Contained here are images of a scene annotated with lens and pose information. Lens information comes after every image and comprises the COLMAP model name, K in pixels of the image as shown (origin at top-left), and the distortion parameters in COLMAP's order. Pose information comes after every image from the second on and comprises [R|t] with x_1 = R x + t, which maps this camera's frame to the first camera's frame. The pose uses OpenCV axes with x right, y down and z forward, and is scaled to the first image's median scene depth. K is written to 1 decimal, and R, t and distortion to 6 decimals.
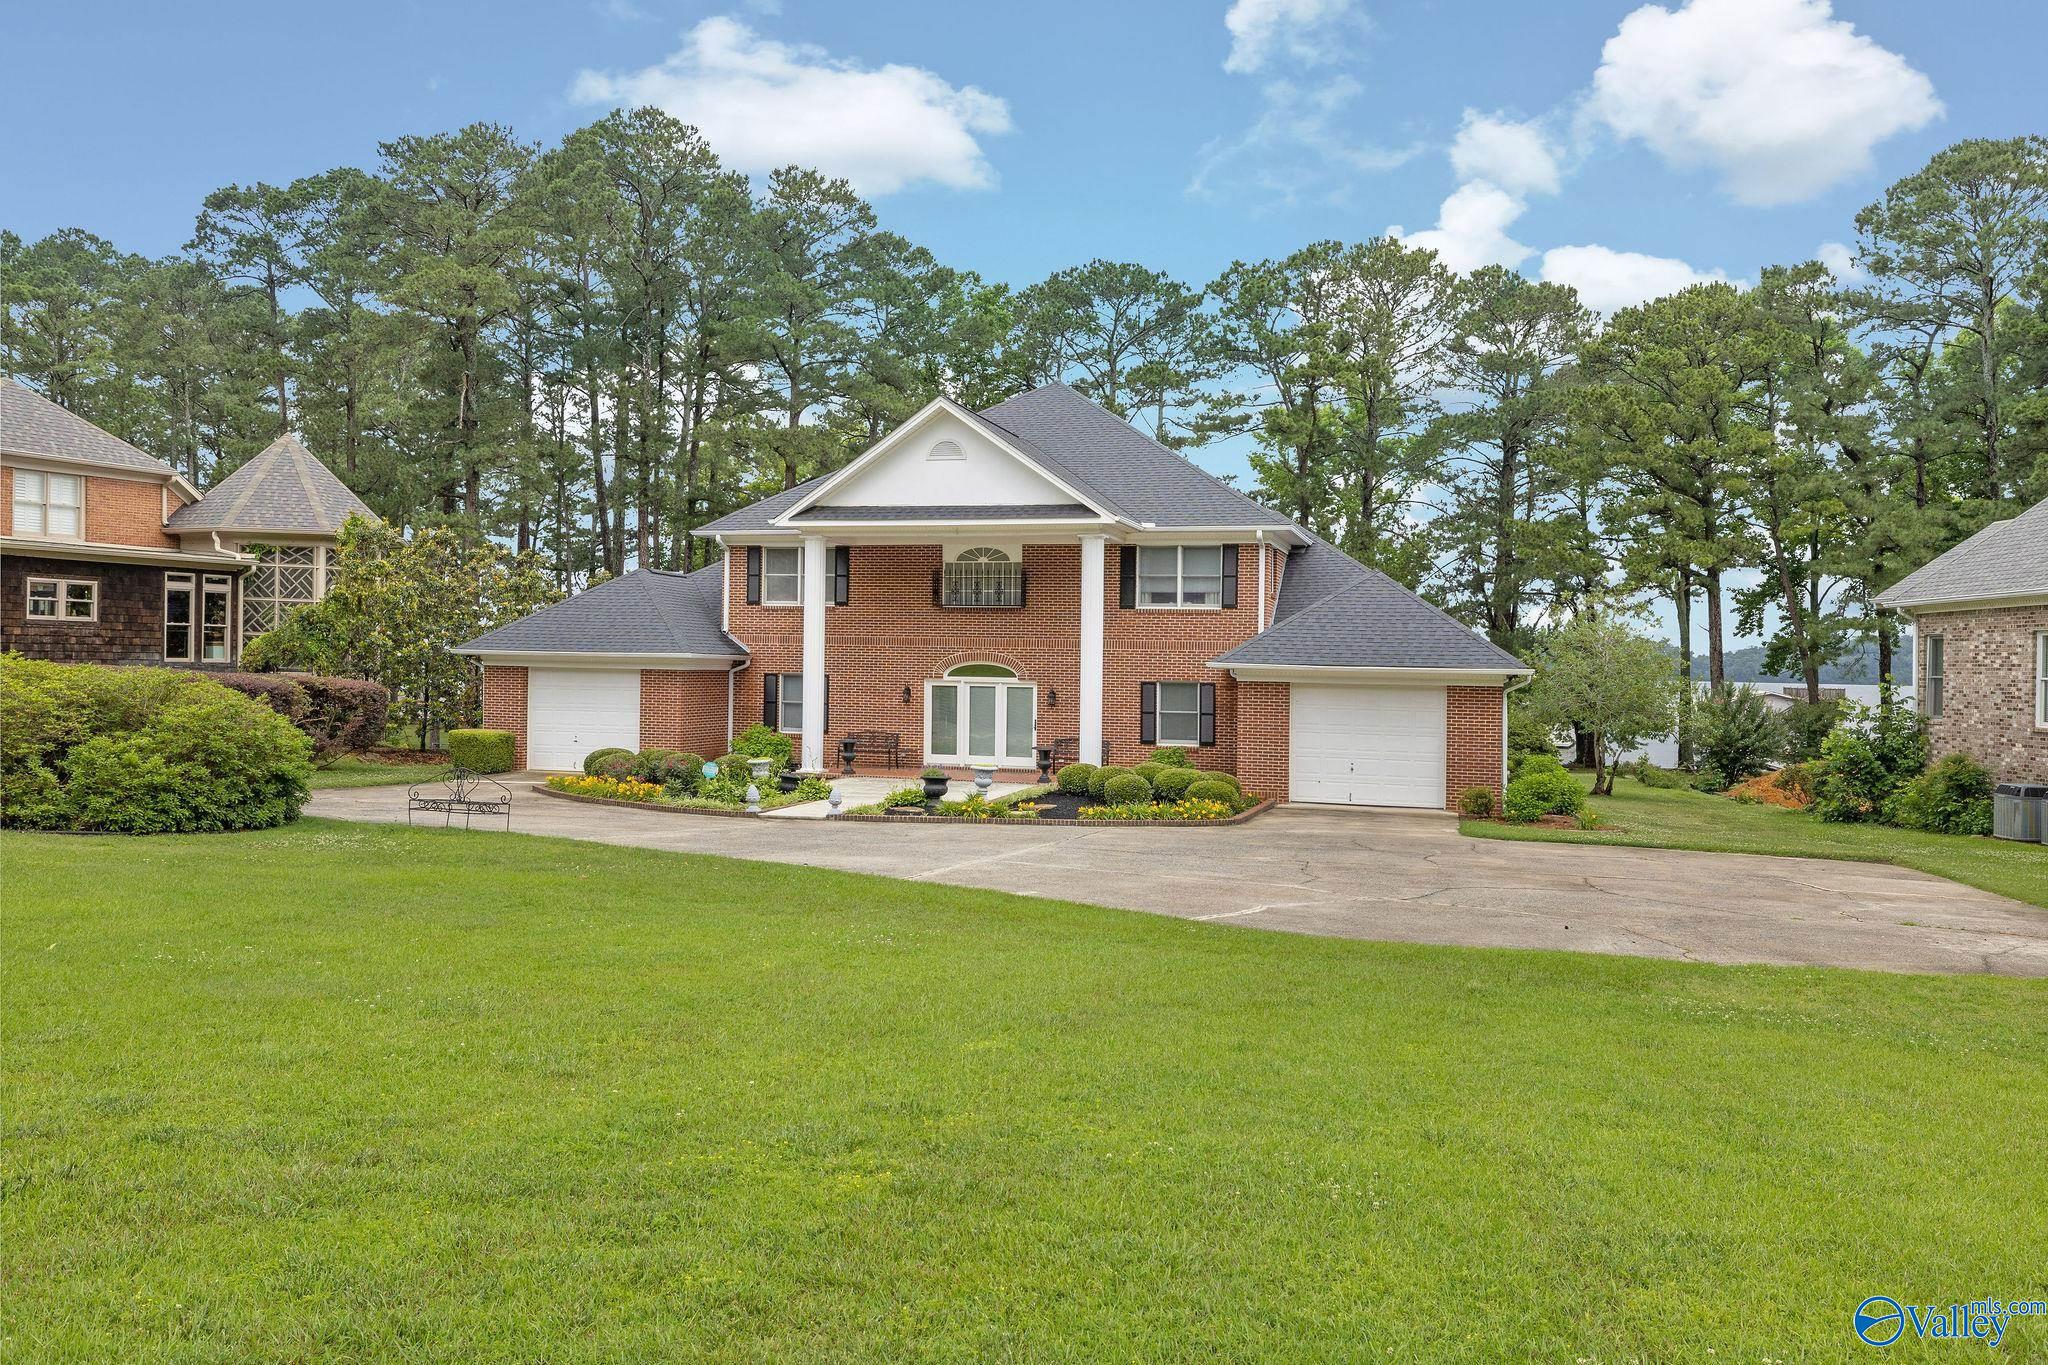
lens RADIAL K [[1608.6, 0, 1024.3], [0, 1608.6, 661.9], [0, 0, 1]] dist [-0.000912, 0.003370]
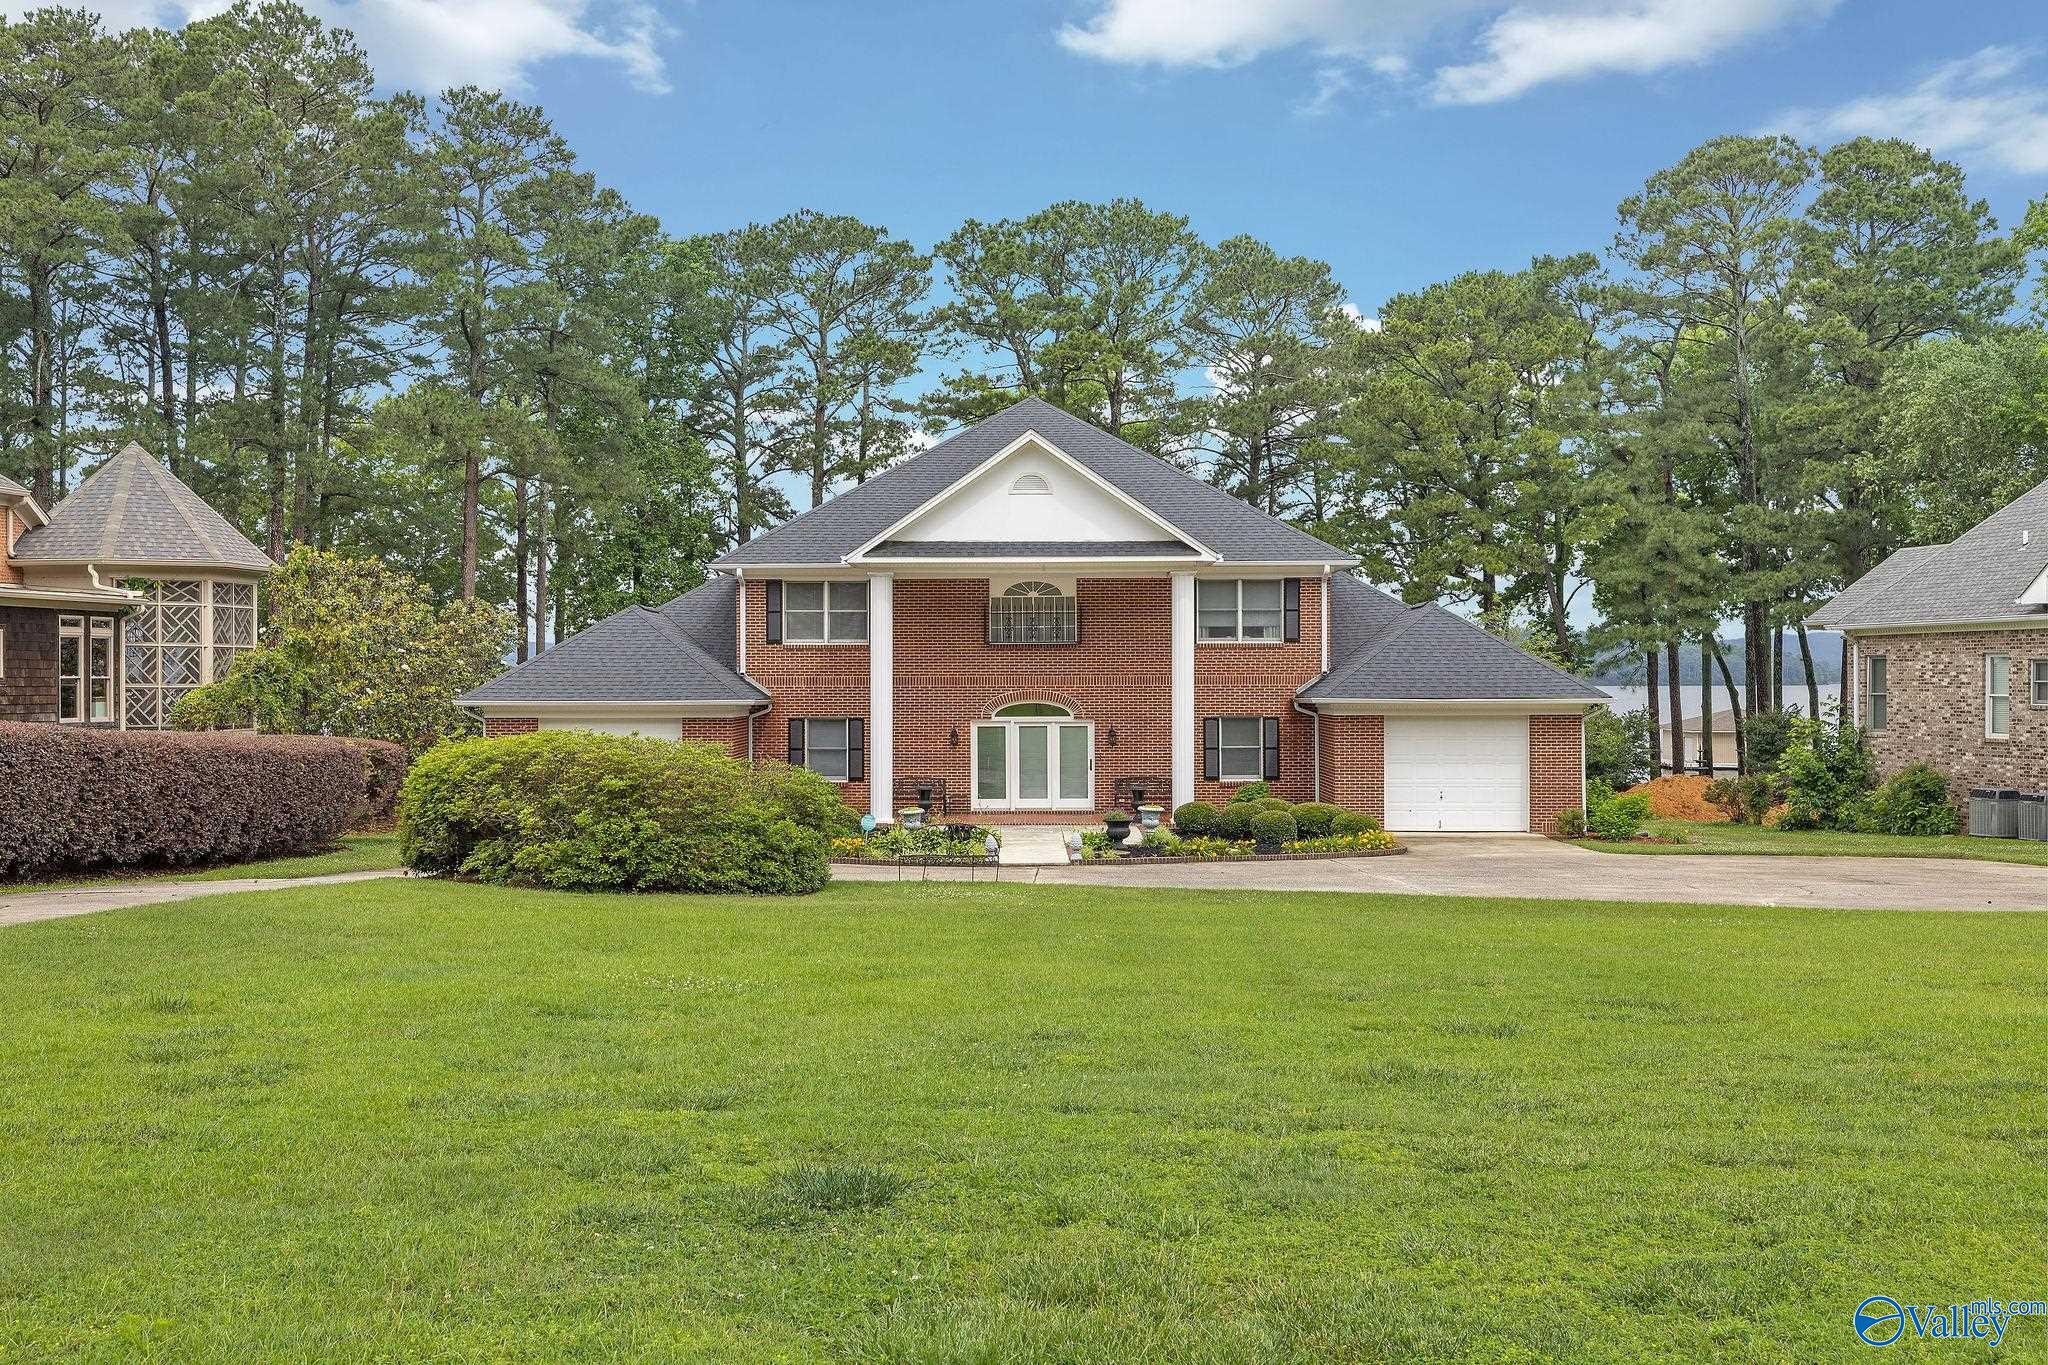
lens RADIAL K [[2064.0, 0, 1023.5], [0, 2064.0, 699.4], [0, 0, 1]] dist [-0.002175, 0.000000]
pose [[0.958523, -0.023902, 0.284012, -0.380650], [0.019985, 0.999661, 0.016682, -0.021367], [-0.284314, -0.010315, 0.958676, -0.177422]]
